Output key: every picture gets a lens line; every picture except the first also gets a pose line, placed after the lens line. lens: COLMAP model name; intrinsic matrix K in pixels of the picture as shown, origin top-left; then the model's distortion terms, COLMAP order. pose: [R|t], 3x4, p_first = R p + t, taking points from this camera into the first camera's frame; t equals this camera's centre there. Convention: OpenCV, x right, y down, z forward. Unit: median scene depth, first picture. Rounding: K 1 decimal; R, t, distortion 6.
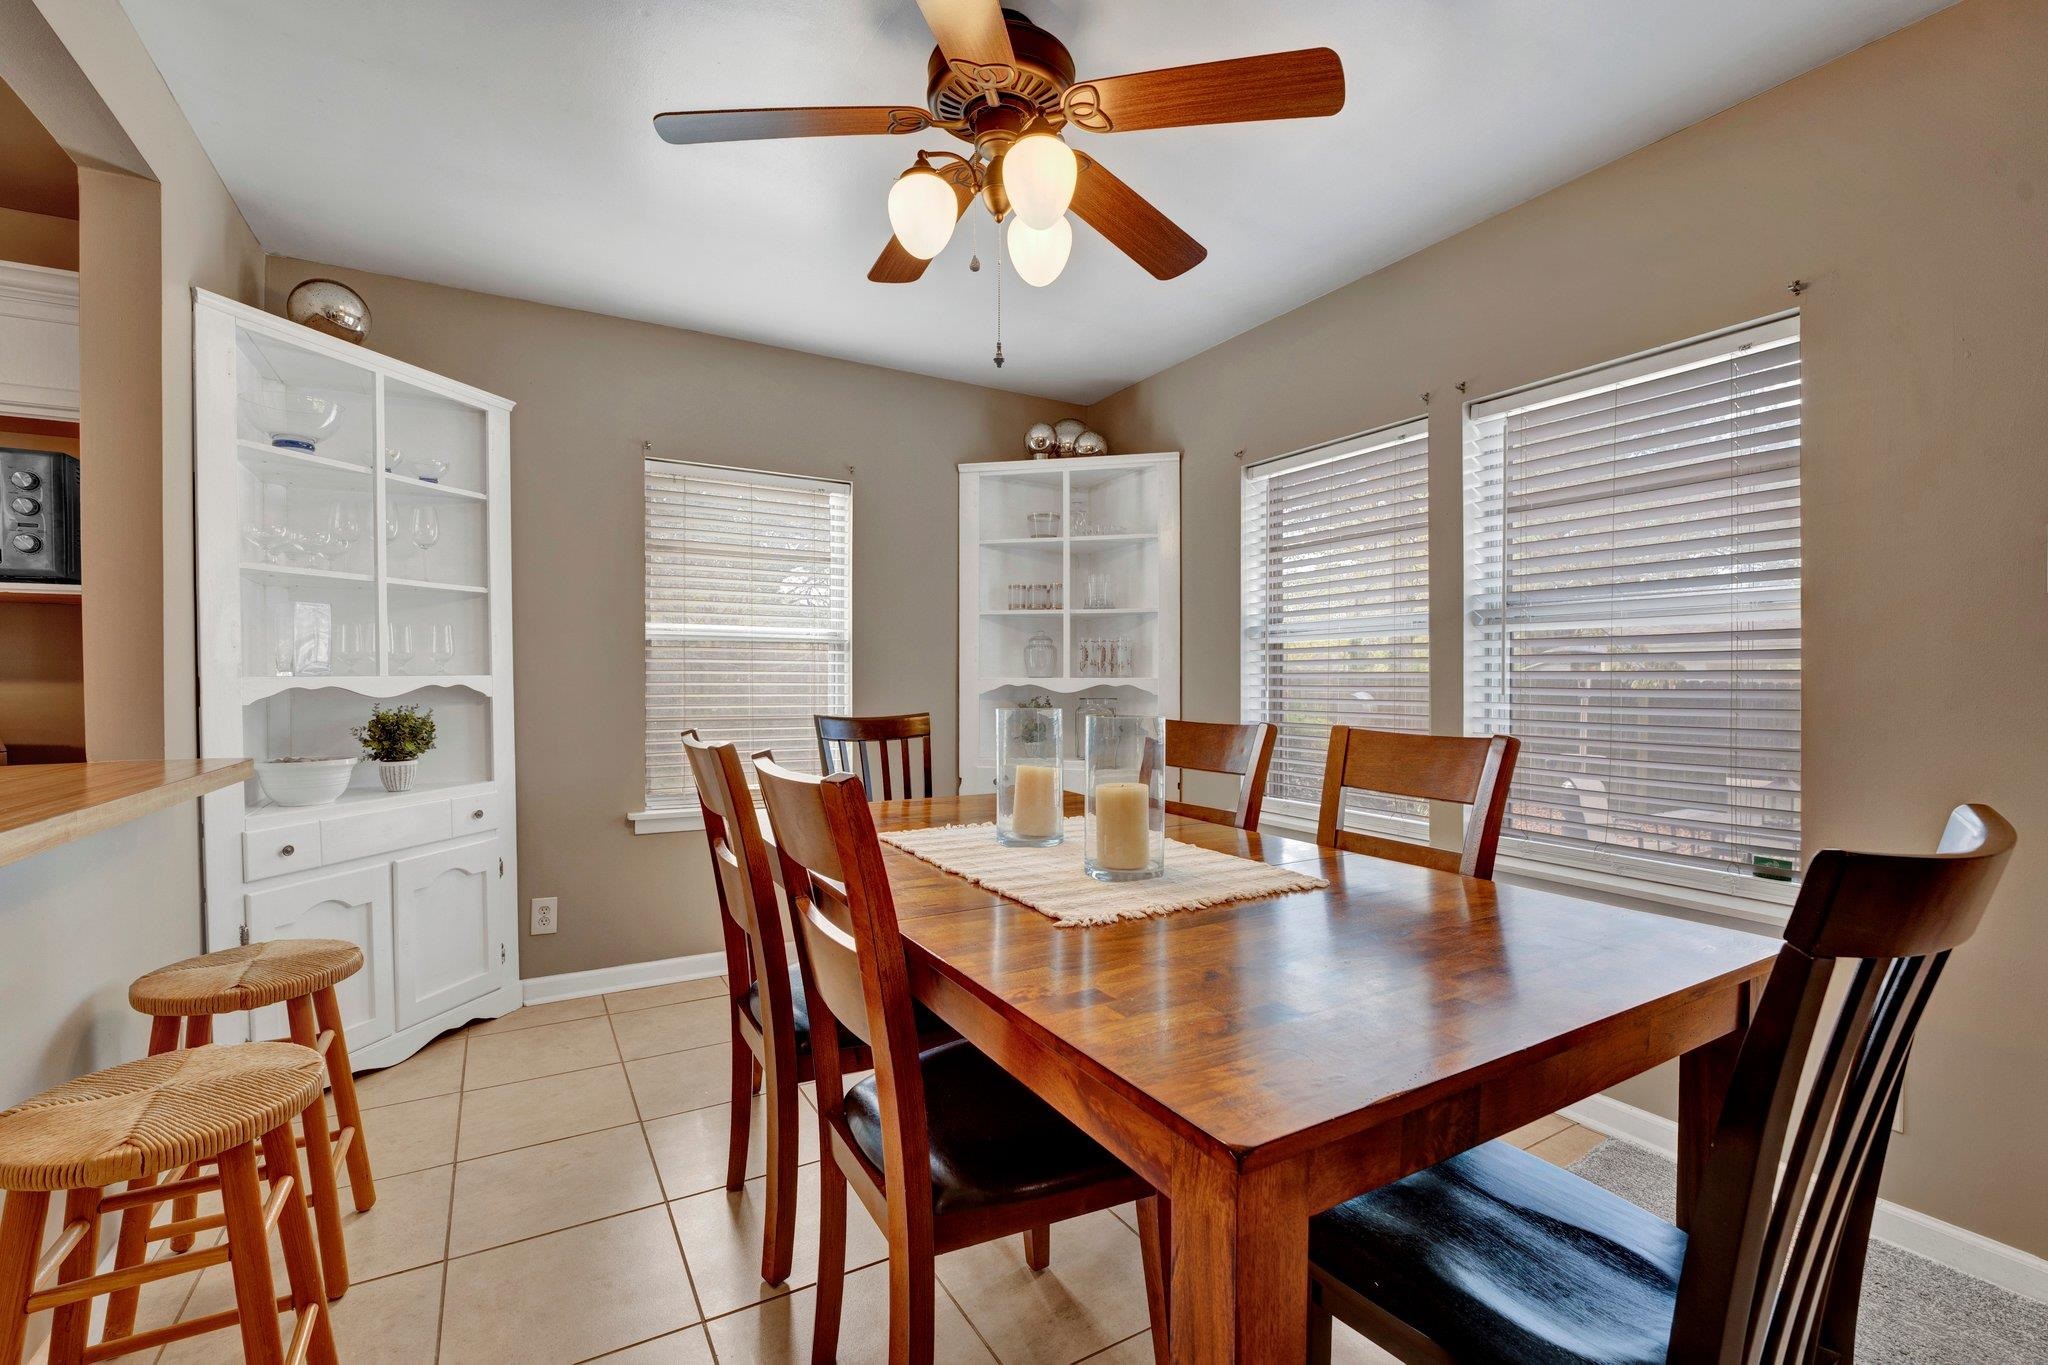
lens RADIAL K [[886.7, 0, 1021.1], [0, 886.7, 689.7], [0, 0, 1]] dist [-0.021300, 0.000937]
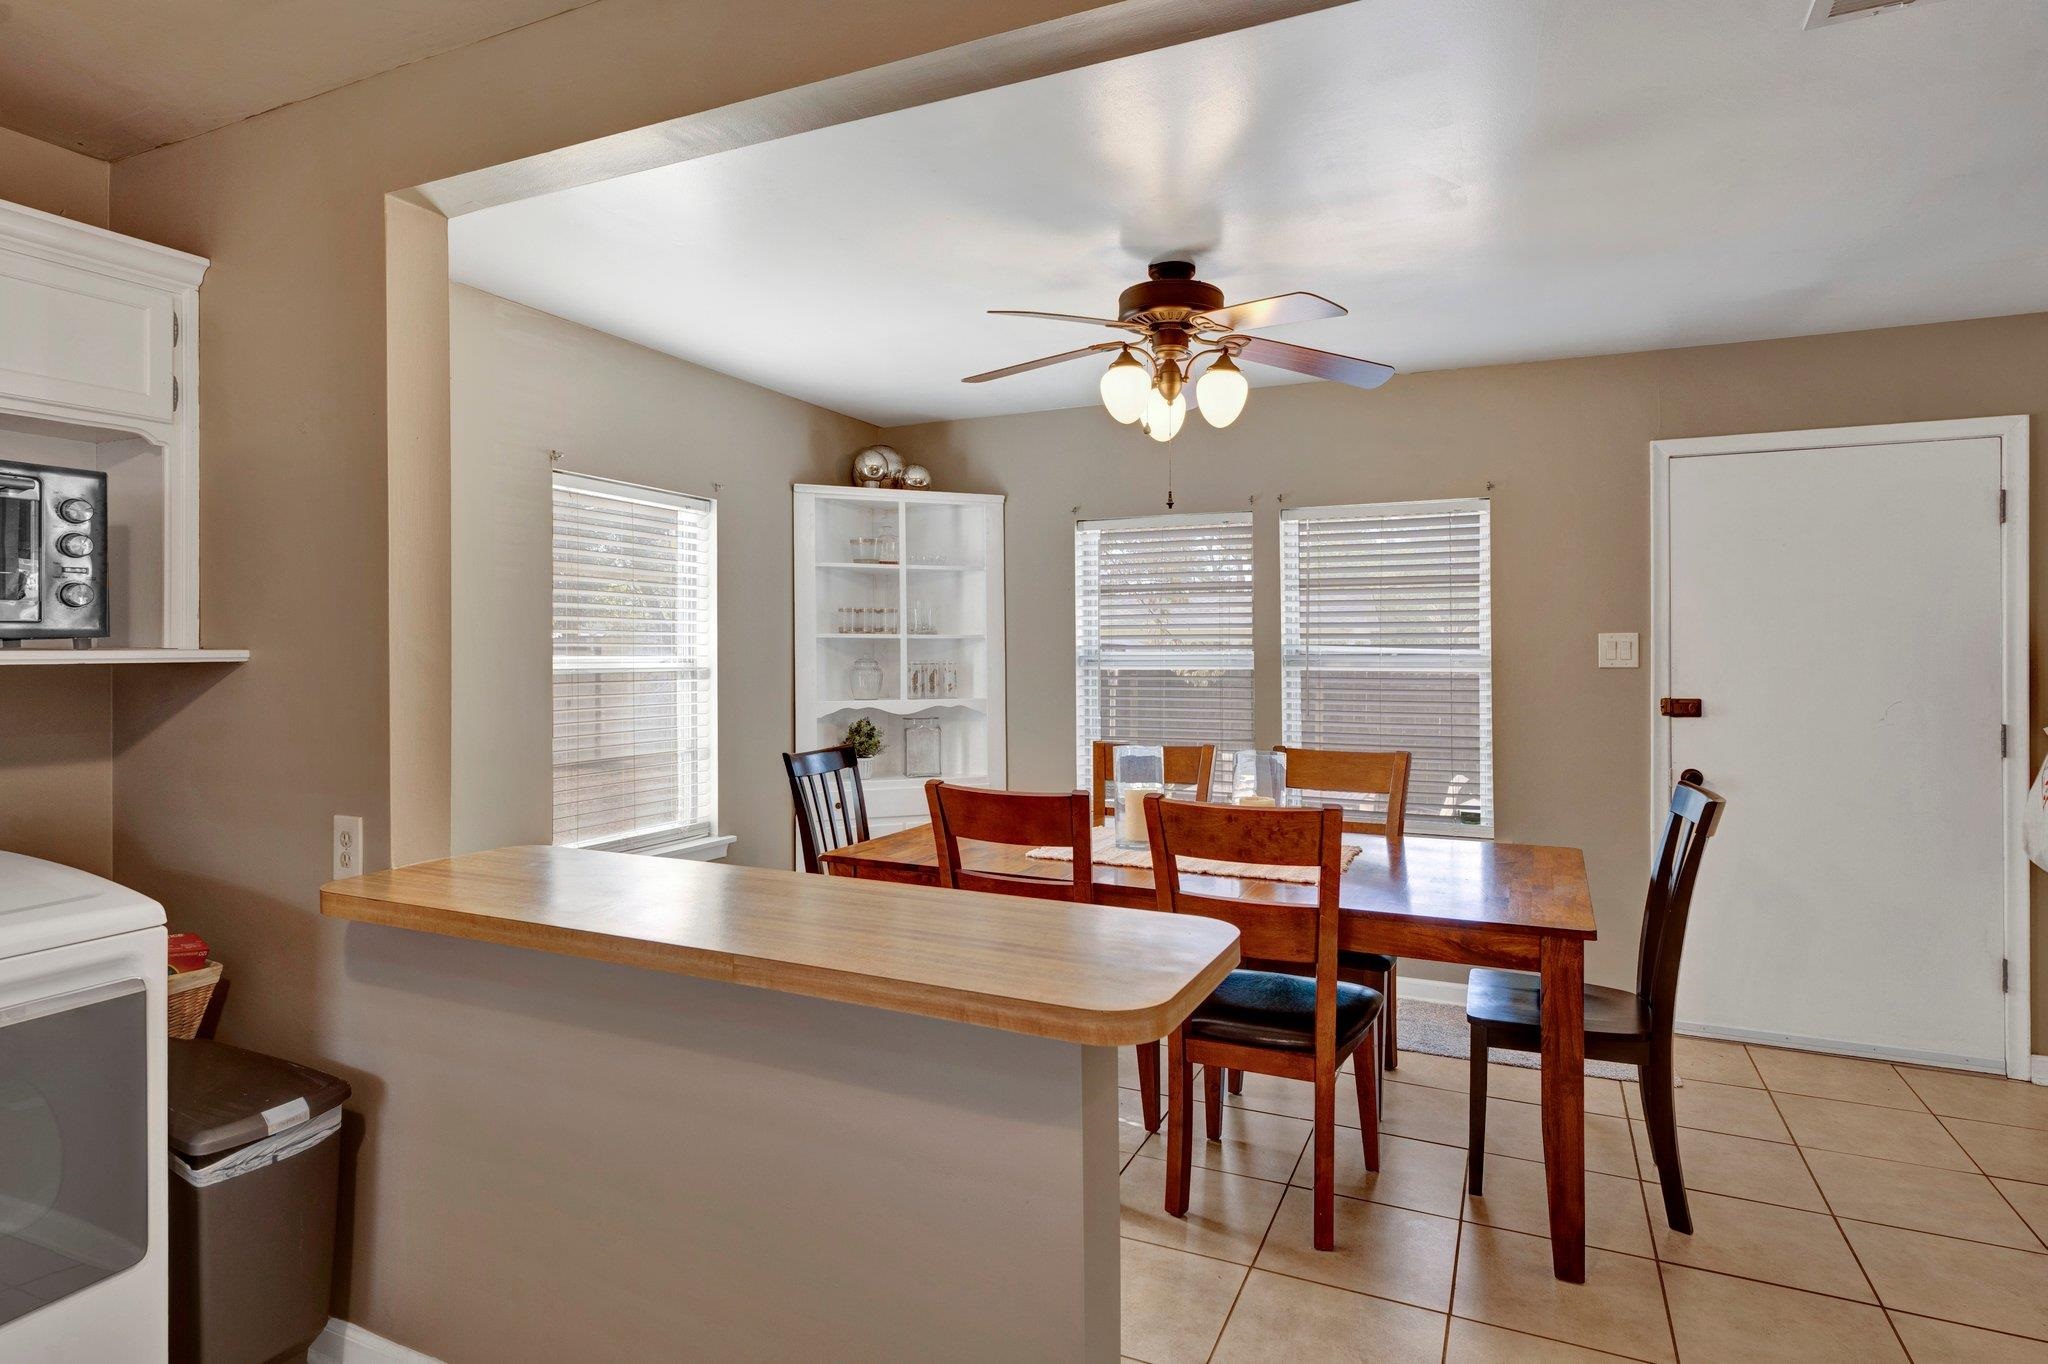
lens RADIAL K [[1109.4, 0, 1025.7], [0, 1109.4, 670.8], [0, 0, 1]] dist [0.000943, 0.000023]
pose [[0.812083, -0.015246, 0.583342, -0.592120], [0.013160, 0.999883, 0.007813, -0.055512], [-0.583393, 0.001332, 0.812189, -0.146826]]
